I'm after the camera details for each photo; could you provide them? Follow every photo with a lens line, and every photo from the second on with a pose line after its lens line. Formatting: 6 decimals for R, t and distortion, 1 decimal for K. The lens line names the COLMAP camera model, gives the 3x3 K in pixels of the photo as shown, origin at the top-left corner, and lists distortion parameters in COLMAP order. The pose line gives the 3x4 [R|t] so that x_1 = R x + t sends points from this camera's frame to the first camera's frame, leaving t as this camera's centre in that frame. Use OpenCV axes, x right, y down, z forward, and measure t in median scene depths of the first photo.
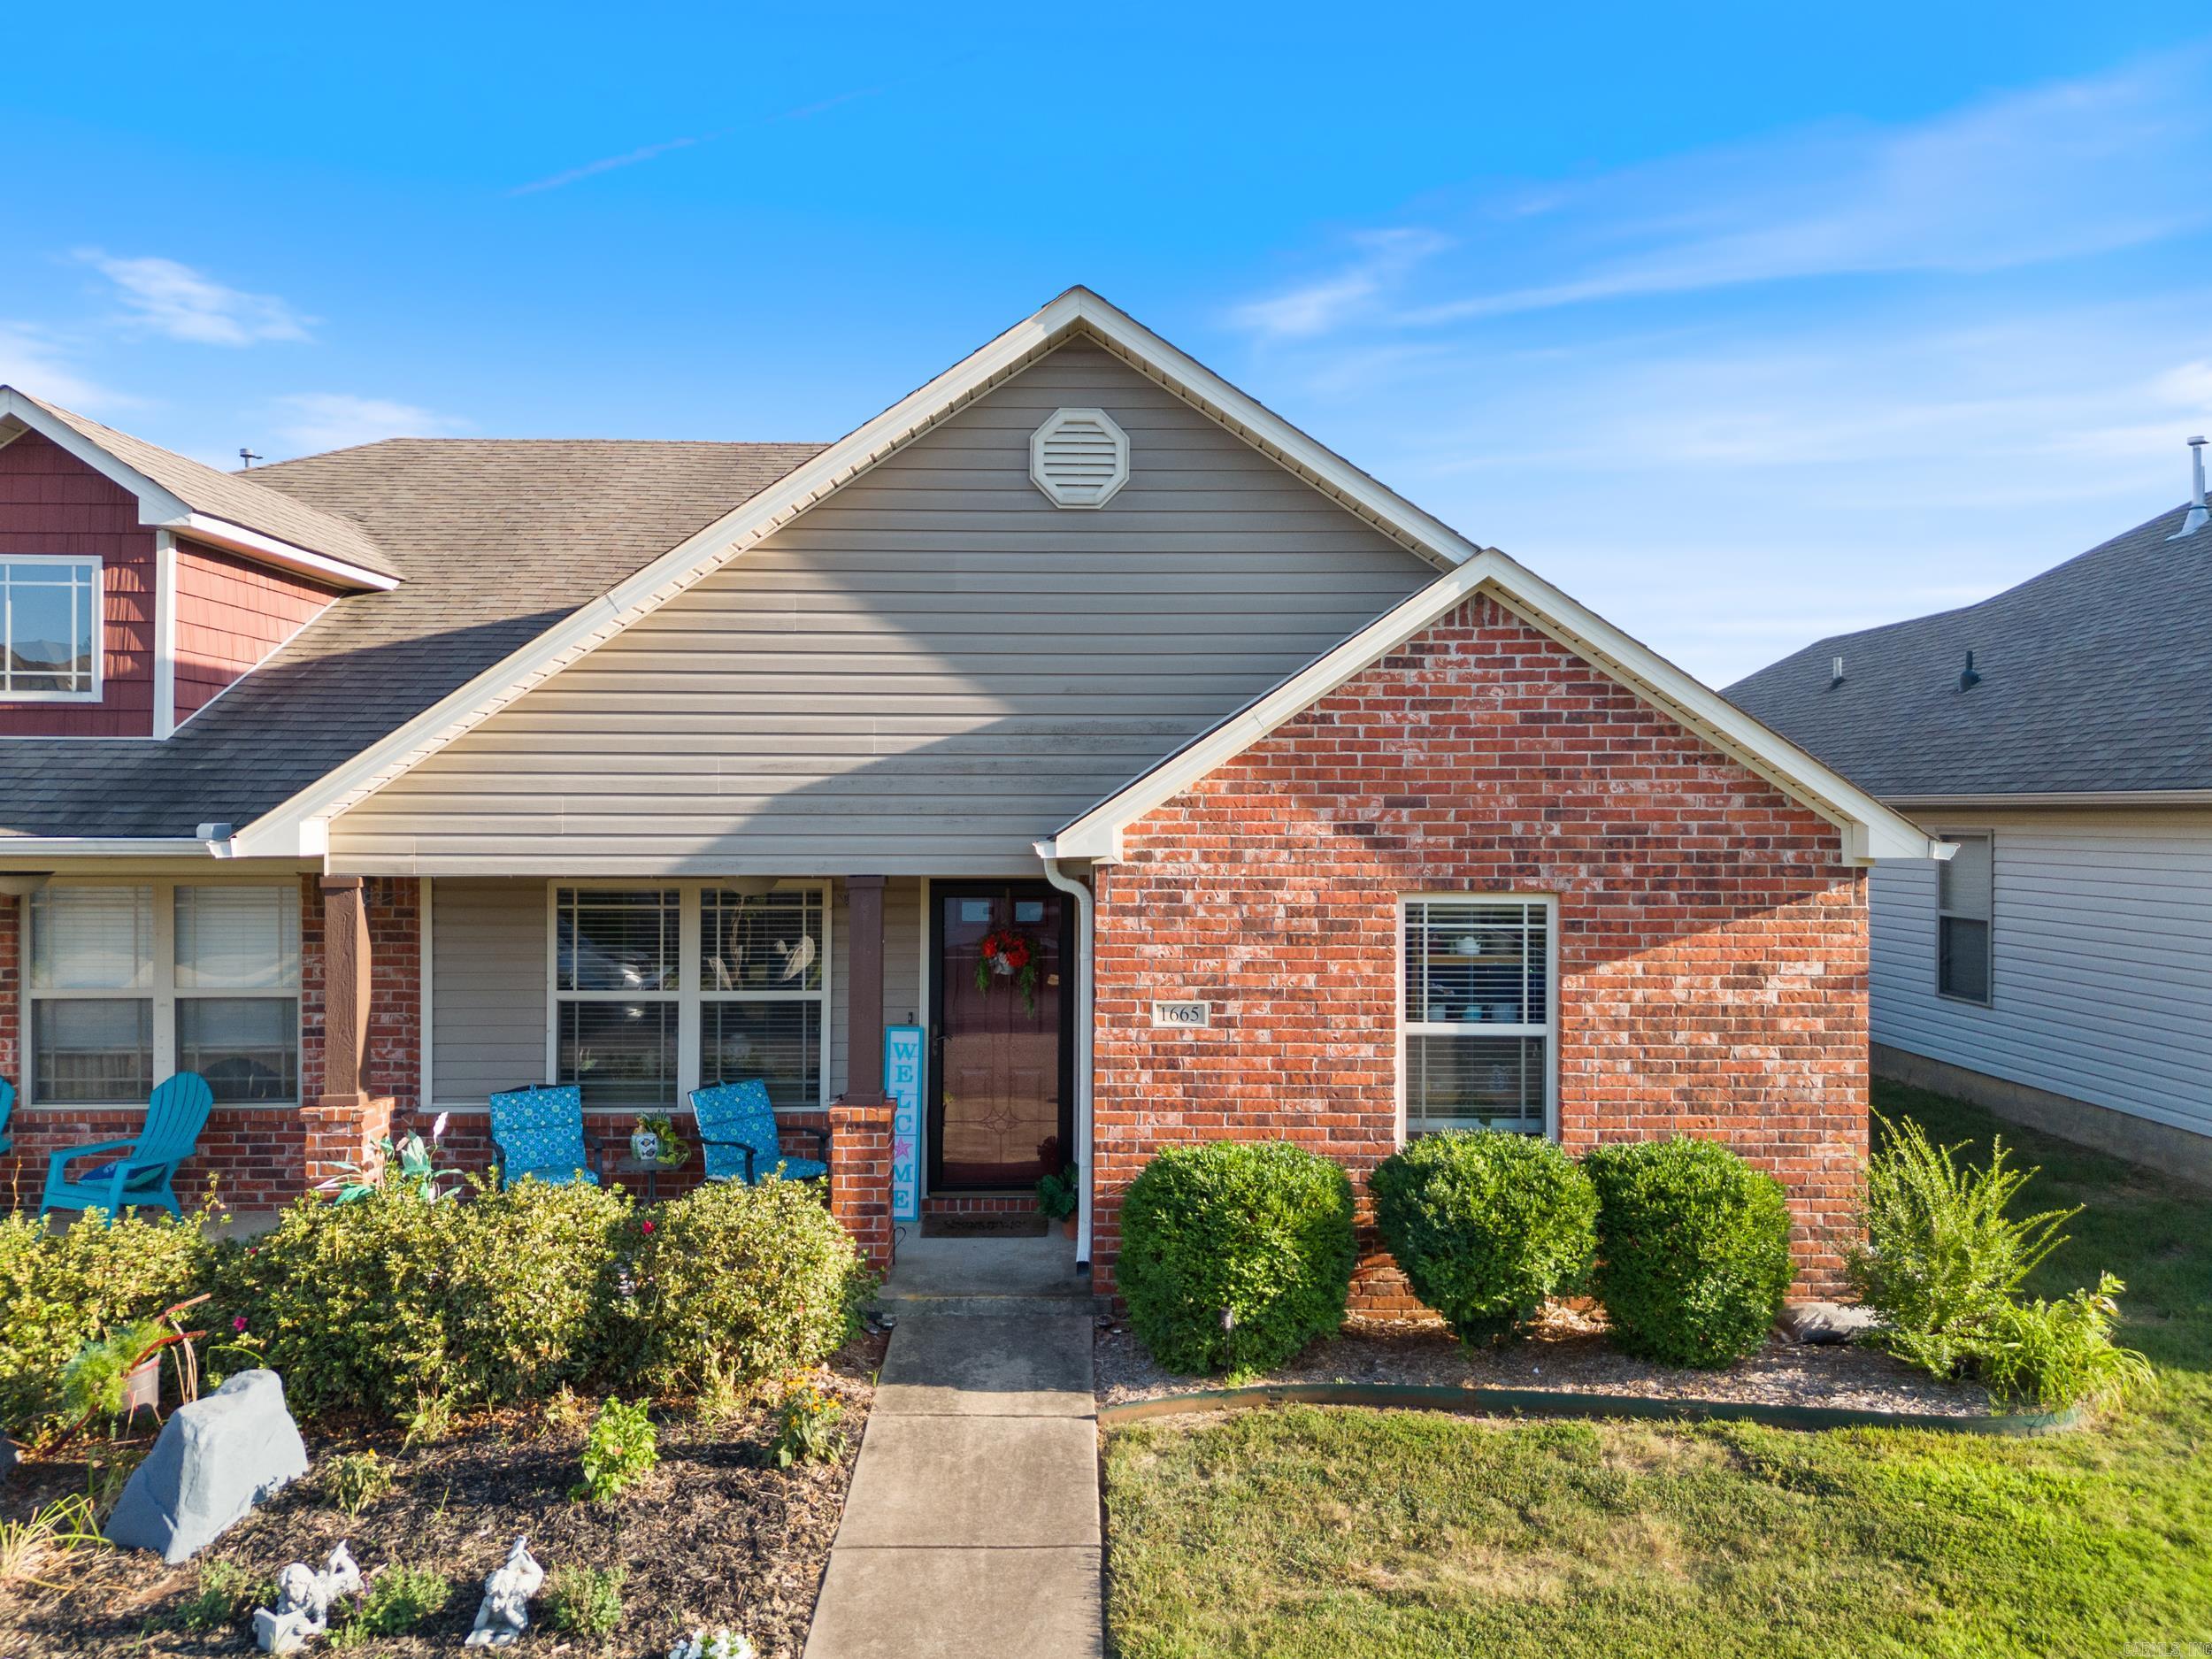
lens RADIAL K [[1626.9, 0, 1106.0], [0, 1626.9, 829.5], [0, 0, 1]] dist [0.074309, -0.069363]
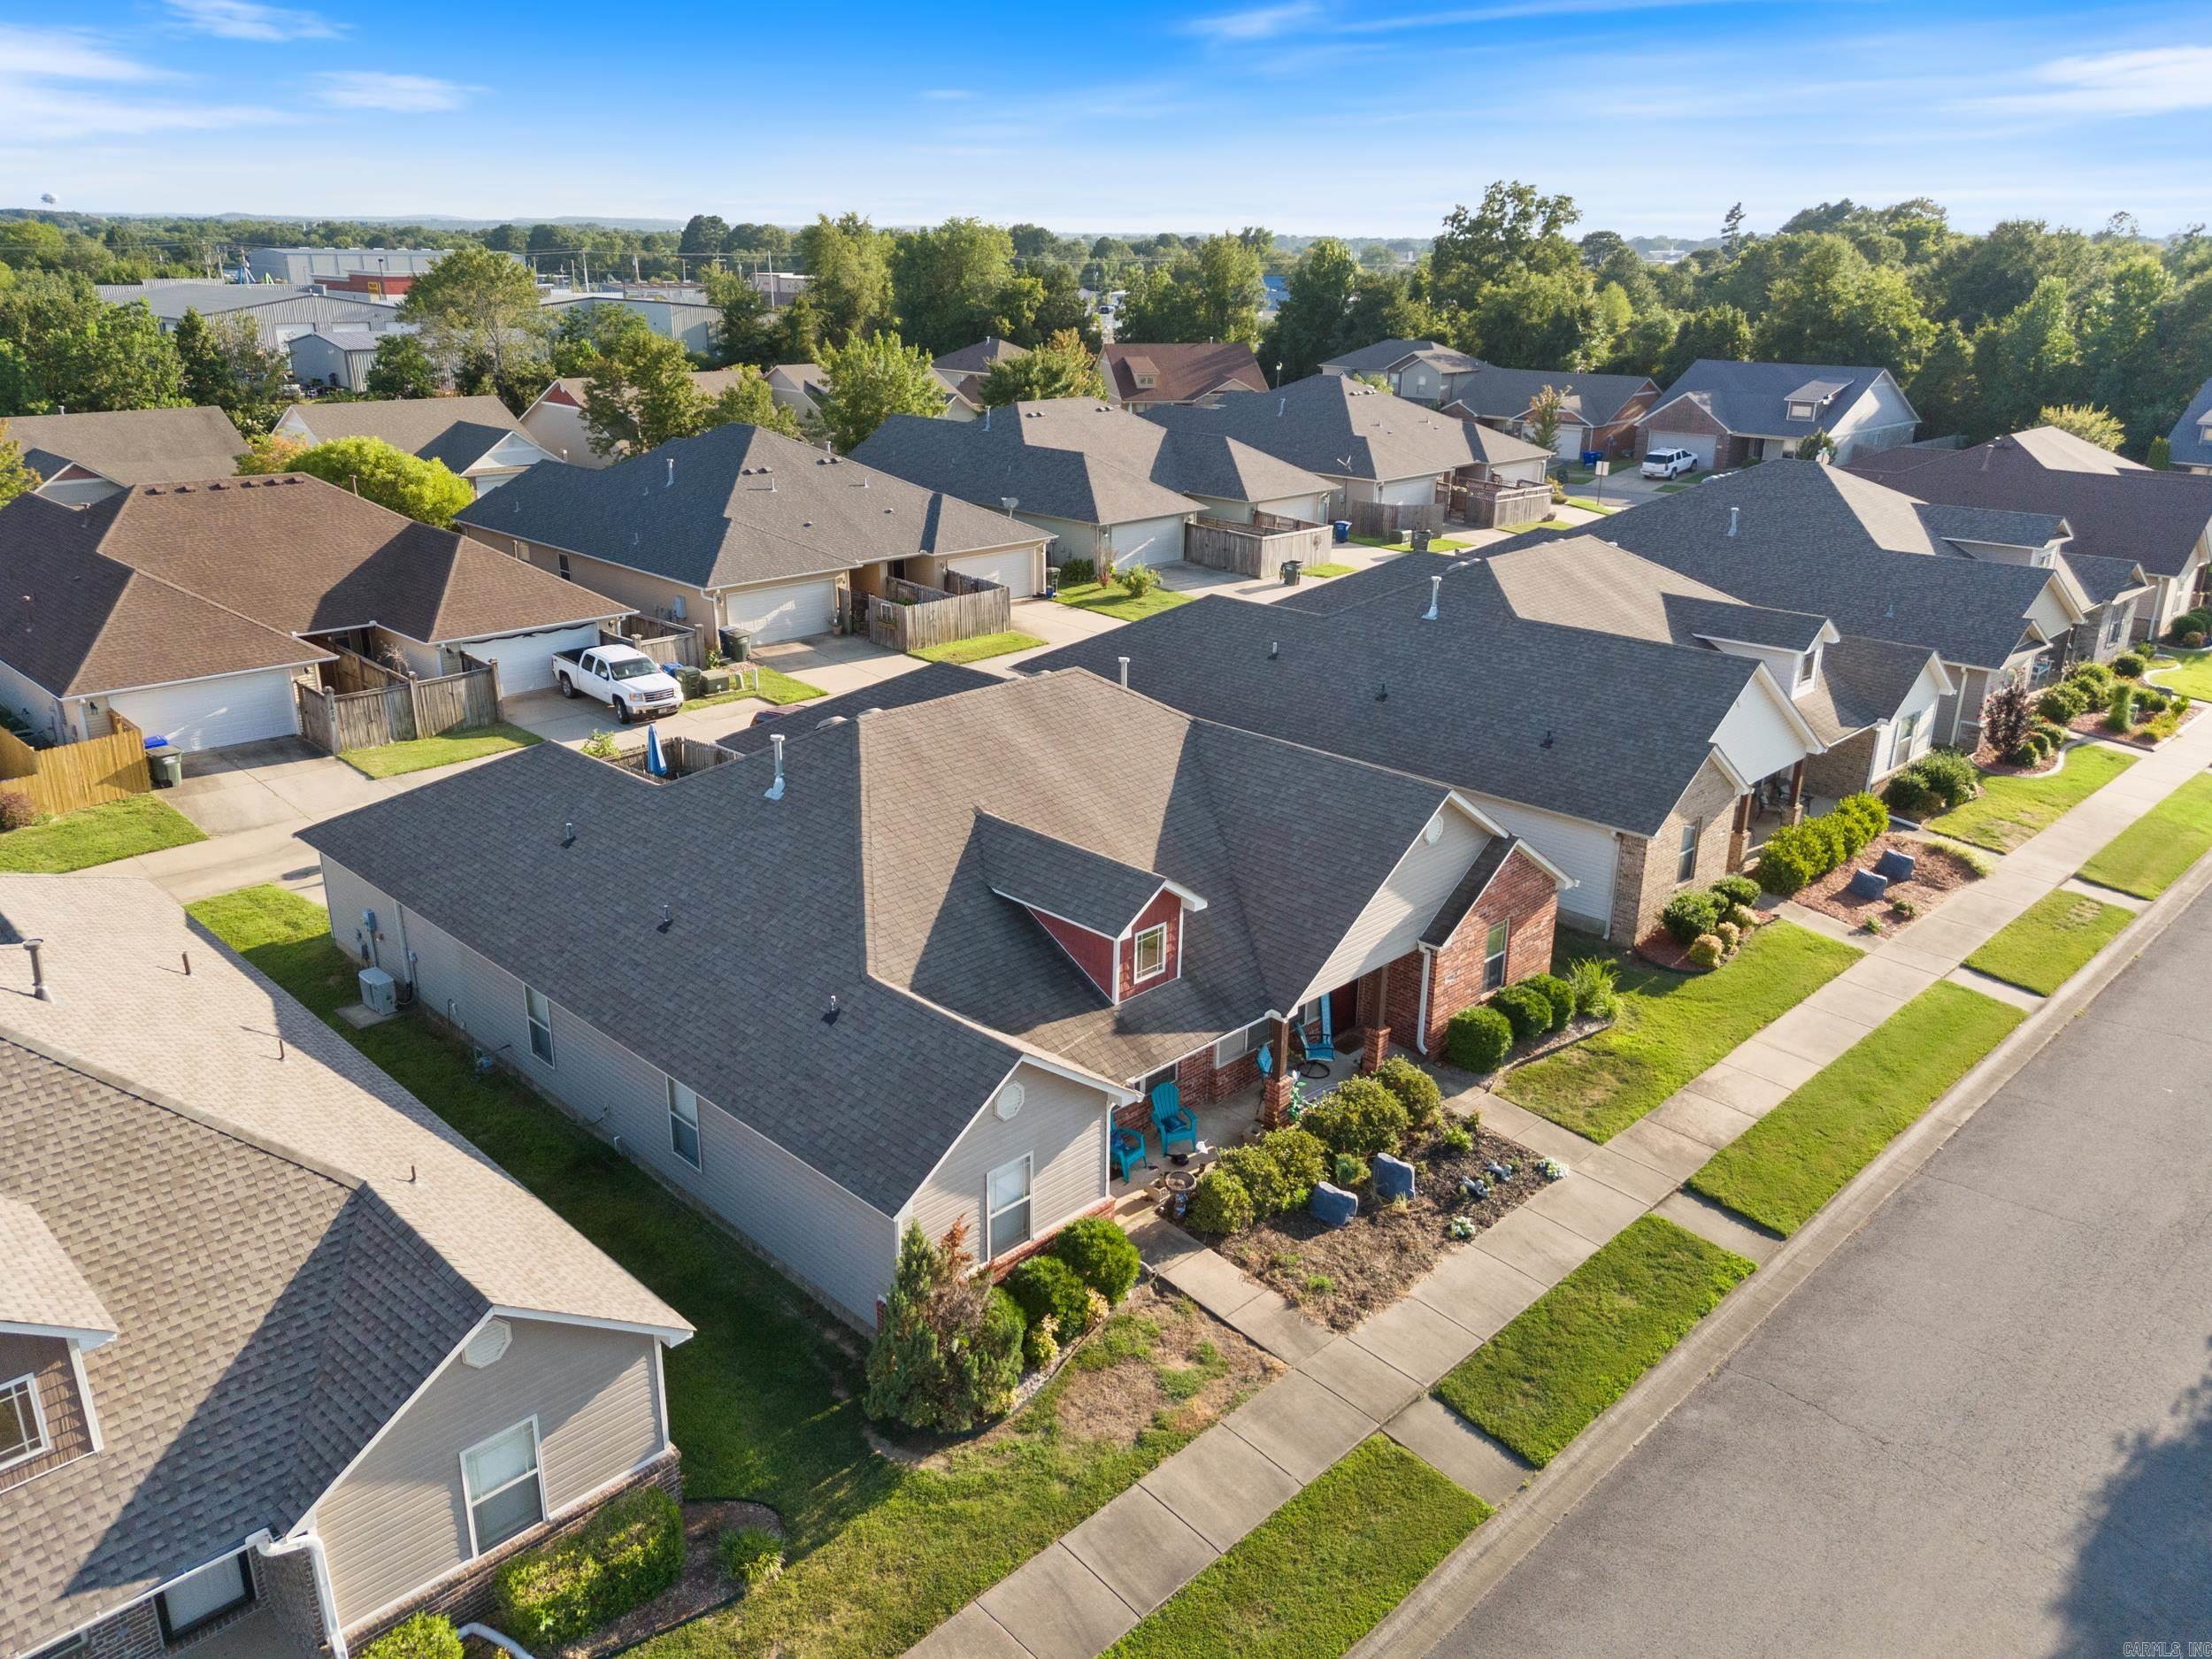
lens RADIAL K [[1626.9, 0, 1106.0], [0, 1626.9, 829.5], [0, 0, 1]] dist [0.074309, -0.069363]
pose [[0.718841, -0.230828, 0.655733, -2.826673], [-0.002459, 0.942414, 0.334440, -1.415026], [-0.695170, -0.242022, 0.676878, -0.802481]]
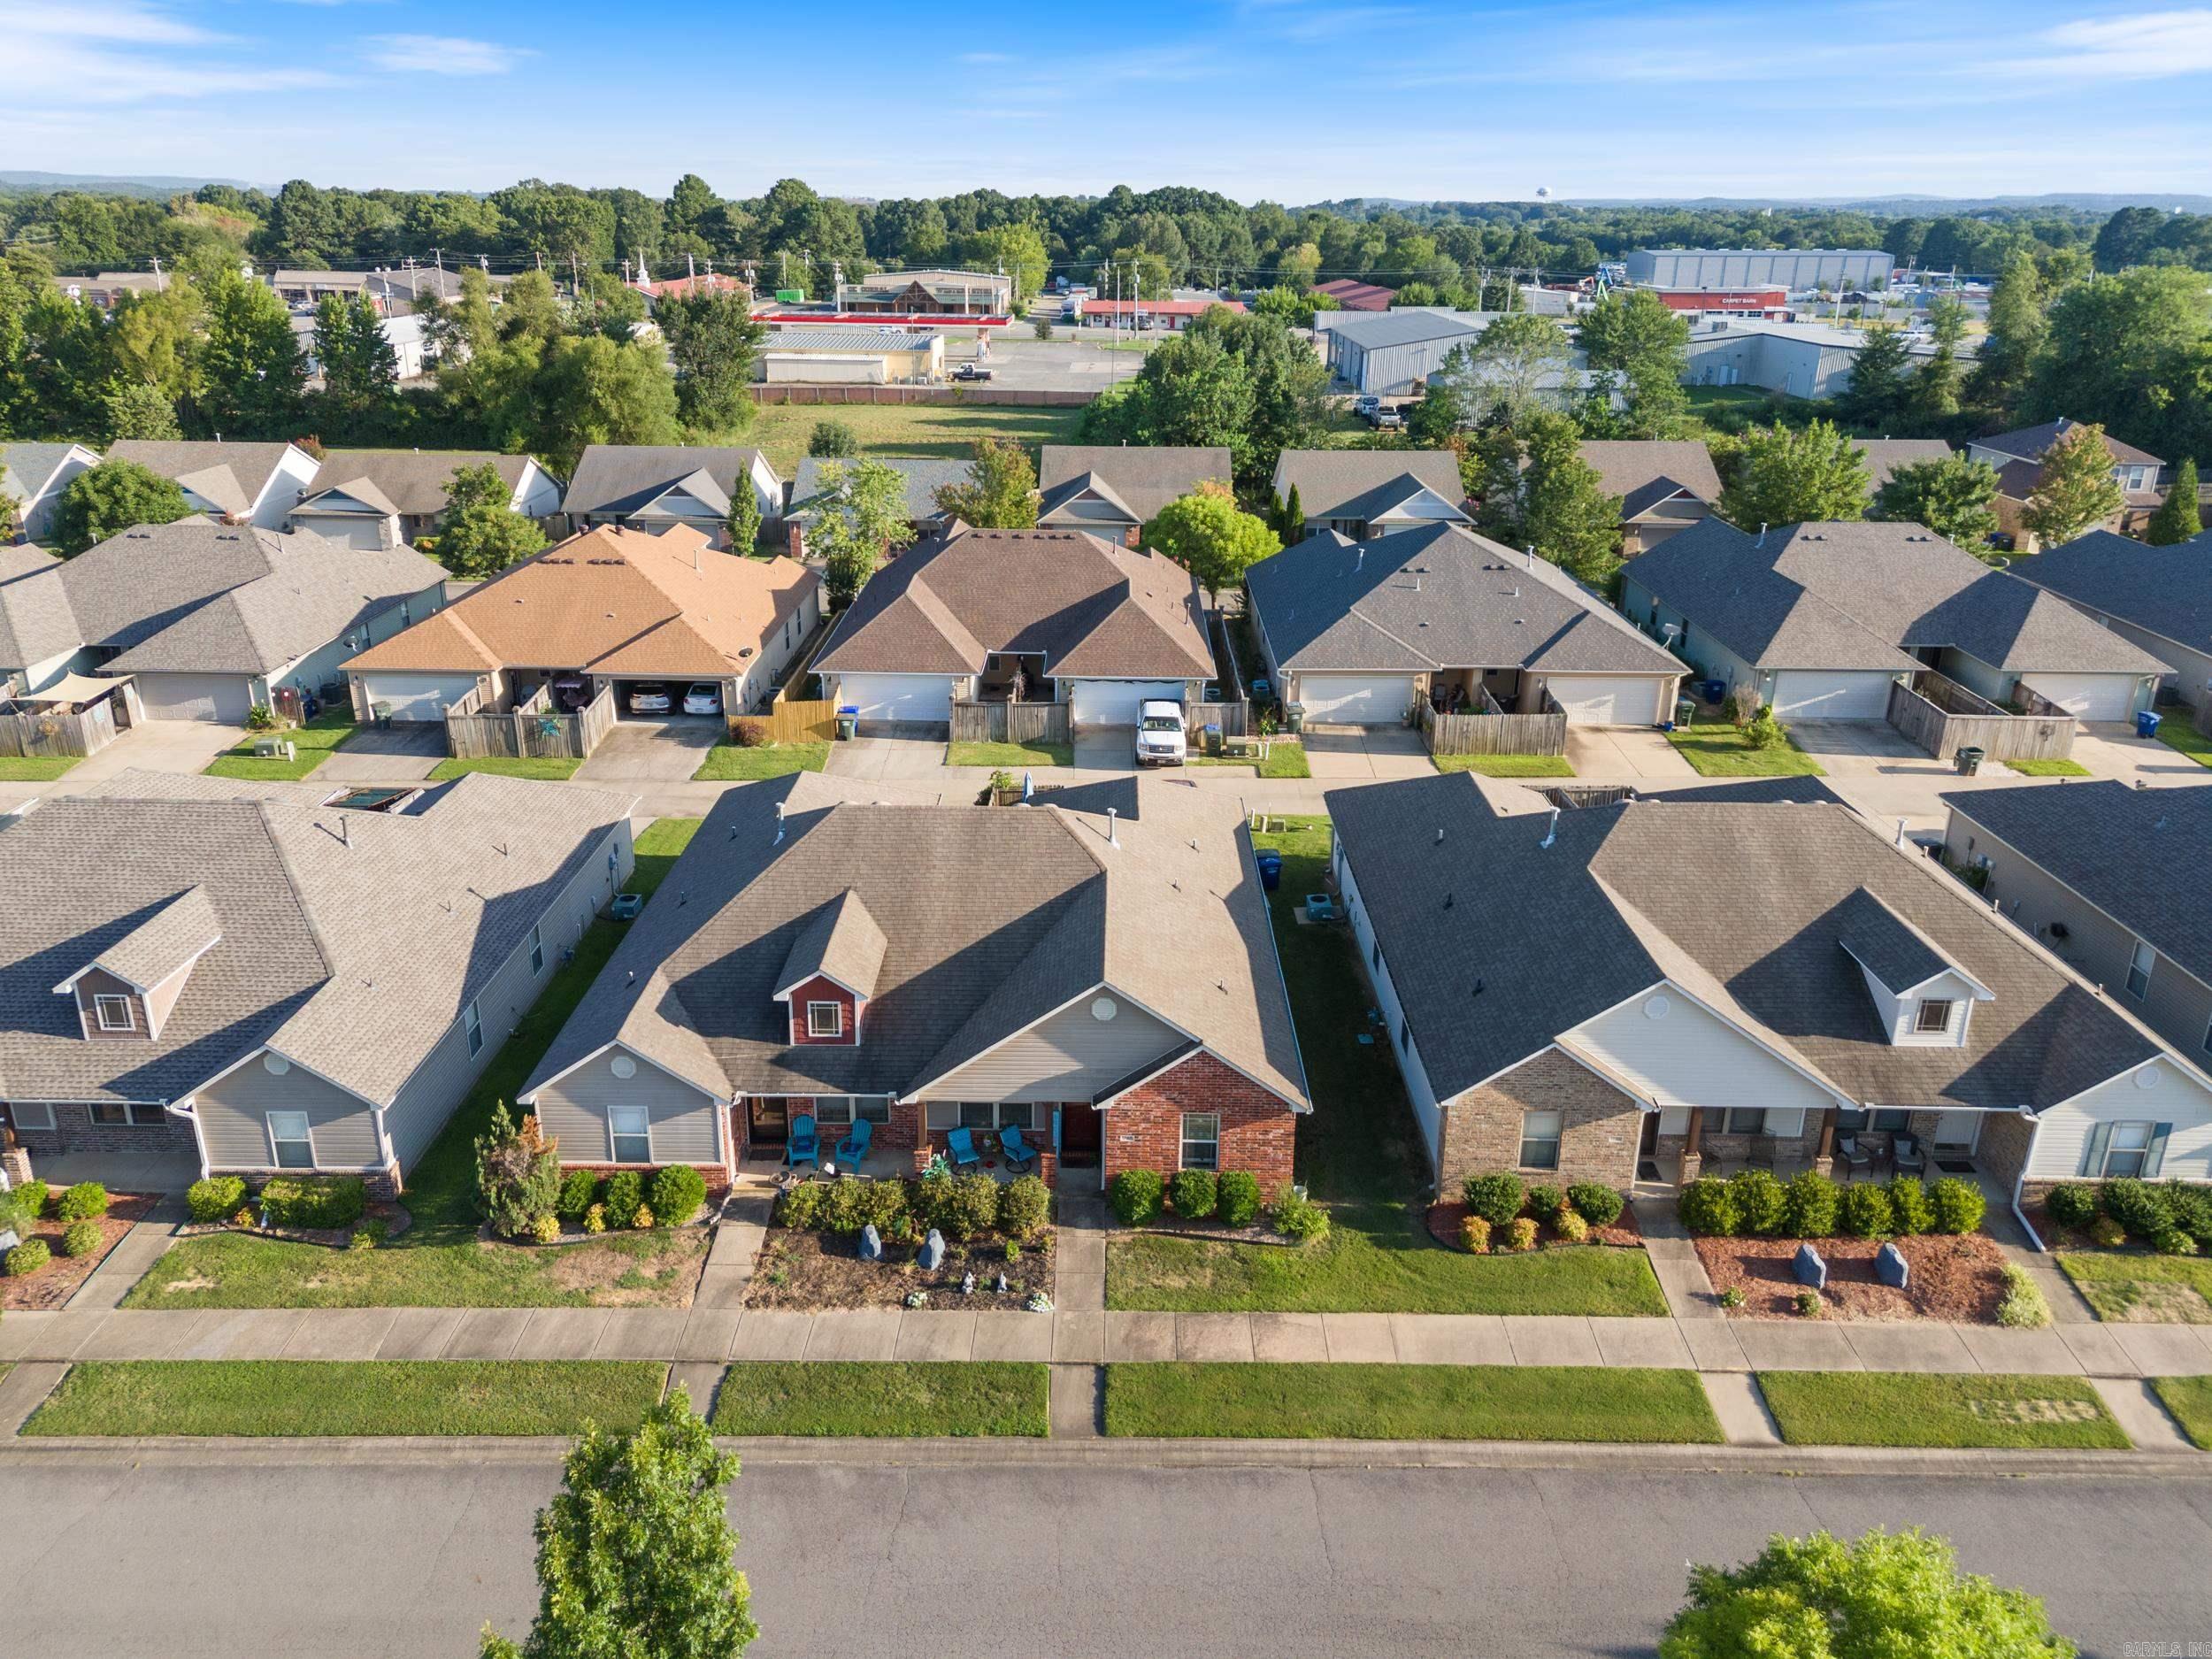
lens RADIAL K [[1640.4, 0, 1097.5], [0, 1640.4, 784.2], [0, 0, 1]] dist [0.079160, -0.090315]
pose [[0.999592, 0.013946, -0.024943, 0.065340], [-0.005173, 0.946715, 0.322030, -2.178732], [0.028105, -0.321770, 0.946401, -2.782137]]
